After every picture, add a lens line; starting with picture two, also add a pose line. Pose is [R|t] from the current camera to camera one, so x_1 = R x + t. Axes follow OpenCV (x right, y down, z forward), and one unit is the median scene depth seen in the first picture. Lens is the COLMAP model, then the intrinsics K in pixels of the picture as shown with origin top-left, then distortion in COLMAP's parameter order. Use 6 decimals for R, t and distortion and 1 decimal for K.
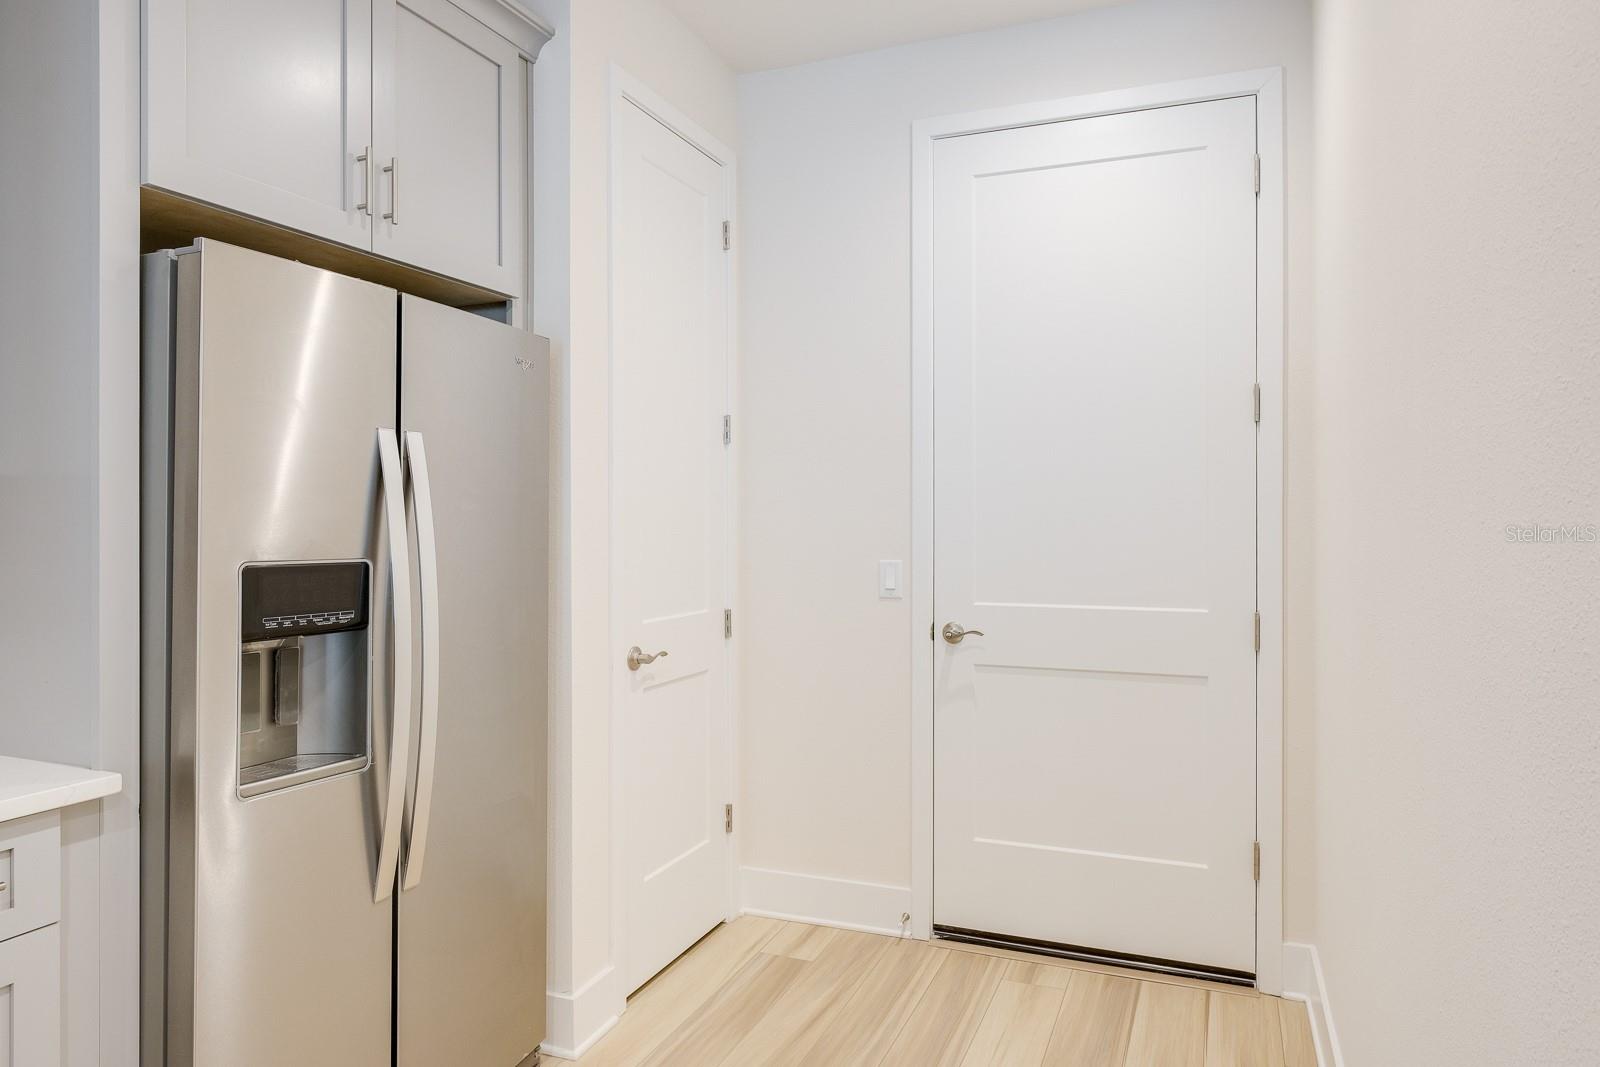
lens RADIAL K [[1008.1, 0, 802.3], [0, 1008.1, 520.2], [0, 0, 1]] dist [-0.008036, -0.000234]
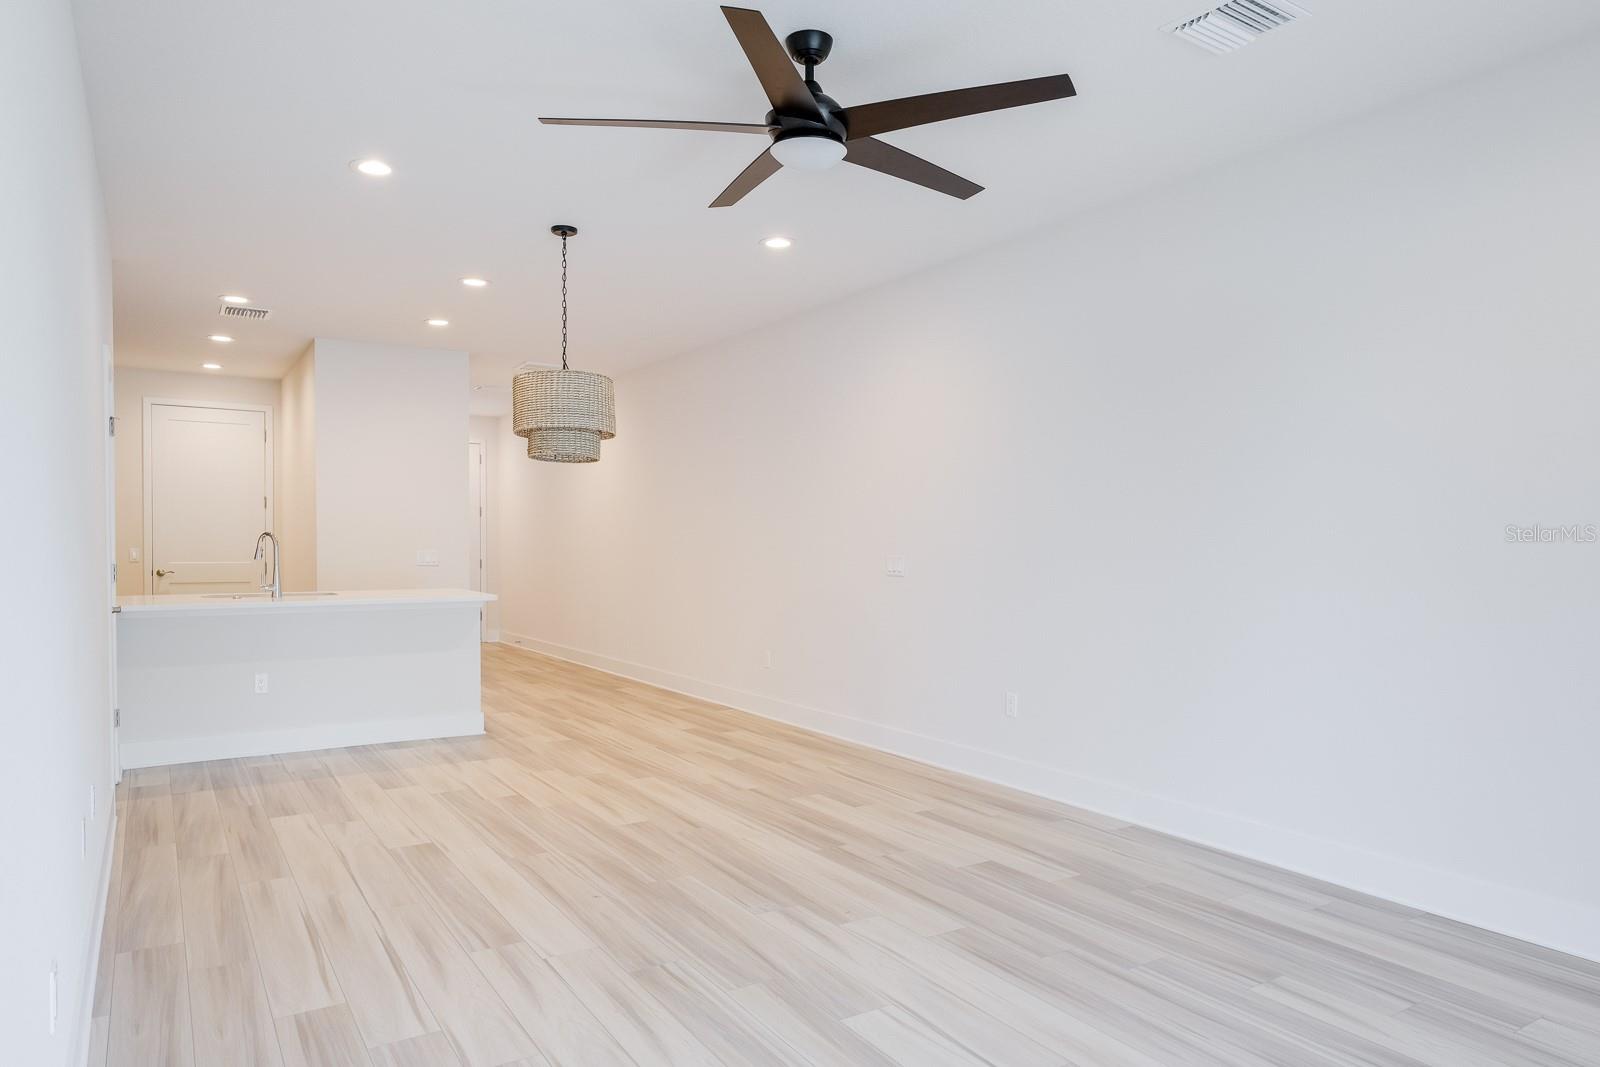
lens RADIAL K [[1010.7, 0, 802.6], [0, 1010.7, 544.2], [0, 0, 1]] dist [-0.006413, 0.000305]
pose [[0.567867, -0.001288, 0.823119, -1.532377], [-0.001110, 0.999997, 0.002331, 0.022697], [-0.823120, -0.002238, 0.567864, -2.818621]]
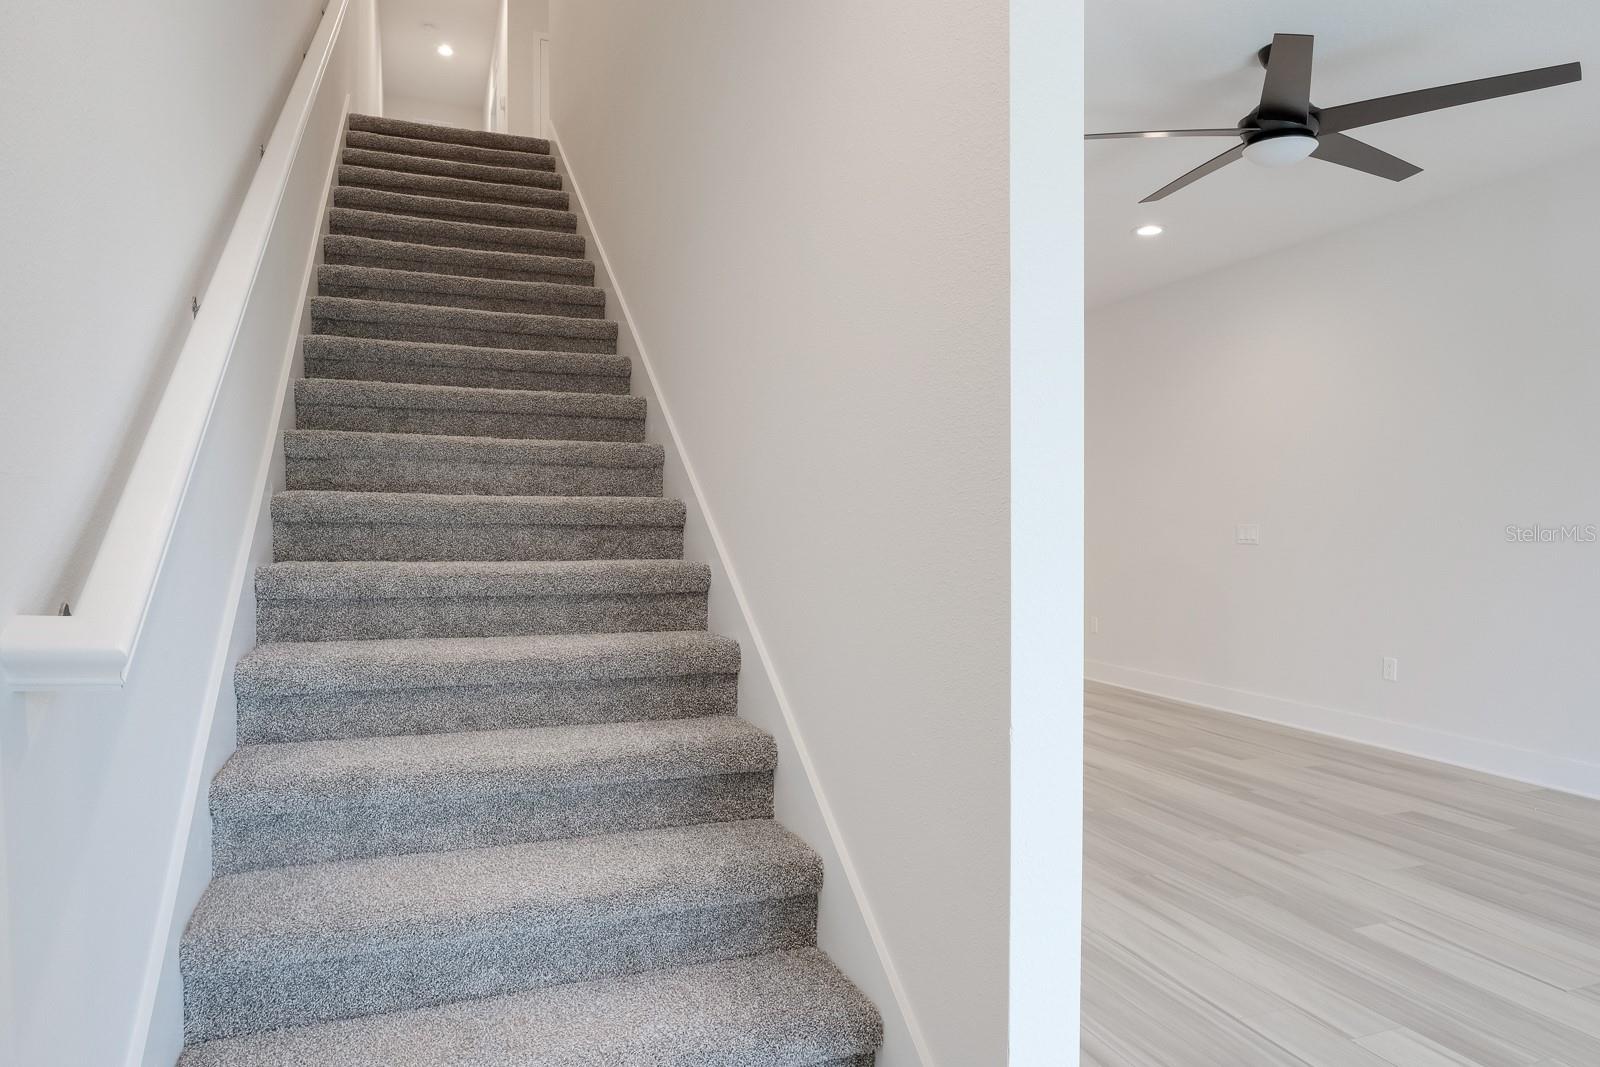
lens RADIAL K [[986.7, 0, 800.0], [0, 986.7, 533.5], [0, 0, 1]] dist [-0.002602, -0.002818]
pose [[0.724362, -0.009032, 0.689361, -1.910271], [0.000284, 0.999918, 0.012803, 0.045086], [-0.689420, -0.009078, 0.724305, -2.634157]]
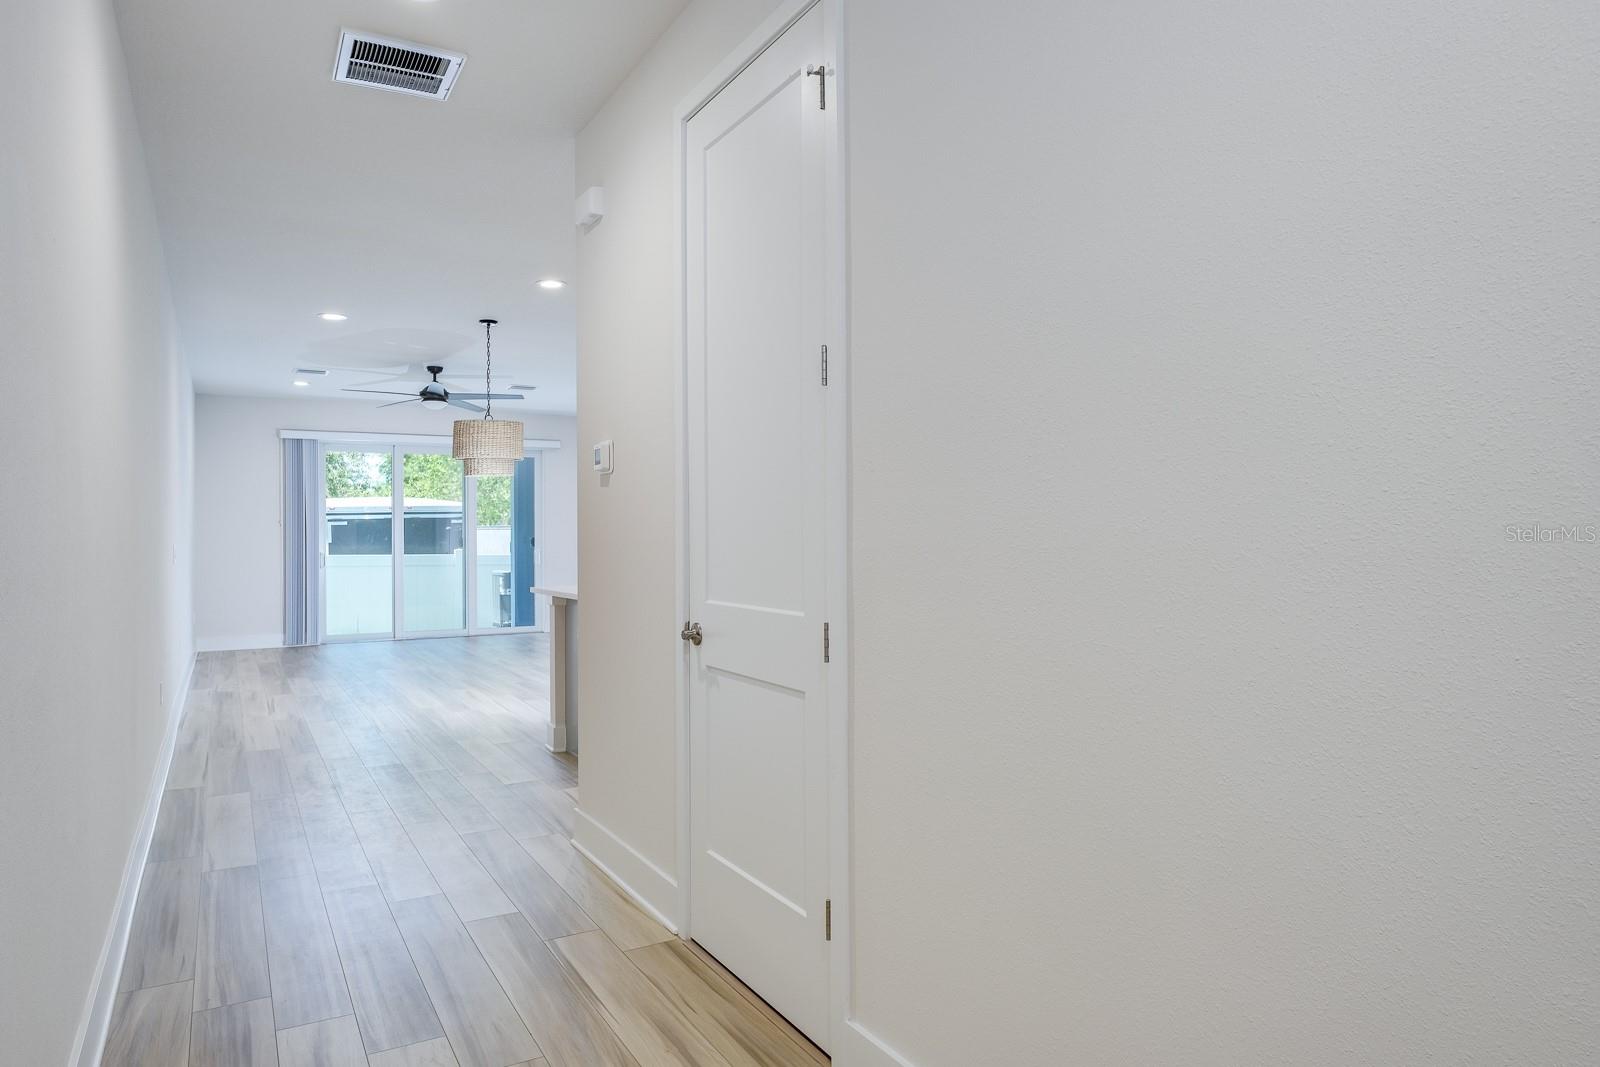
lens RADIAL K [[991.6, 0, 798.0], [0, 991.6, 539.9], [0, 0, 1]] dist [-0.004518, -0.001712]
pose [[-0.609348, 0.006397, -0.792877, 1.649683], [0.003413, 0.999979, 0.005445, 0.032209], [0.792896, 0.000612, -0.609357, 1.247009]]
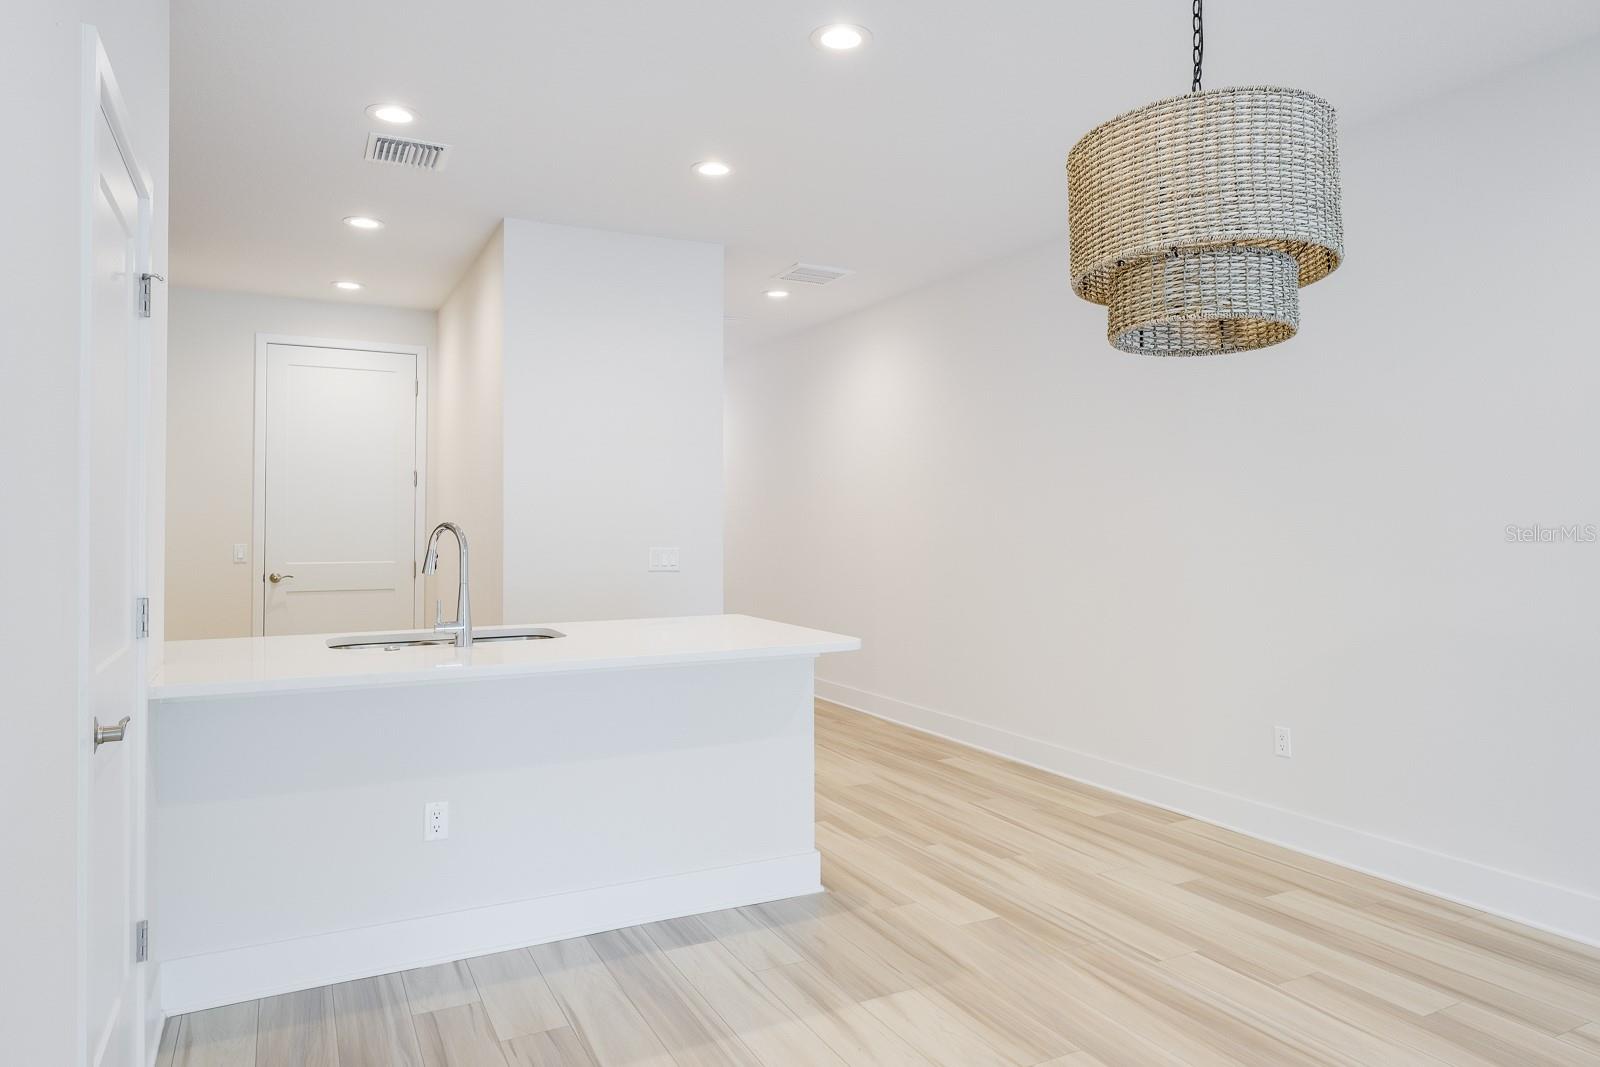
lens RADIAL K [[1005.6, 0, 815.5], [0, 1005.6, 484.3], [0, 0, 1]] dist [-0.002957, 0.000444]
pose [[0.639025, 0.028752, 0.768648, -0.946783], [0.003613, 0.999178, -0.040379, 0.005557], [-0.769177, 0.028581, 0.638396, -1.546729]]
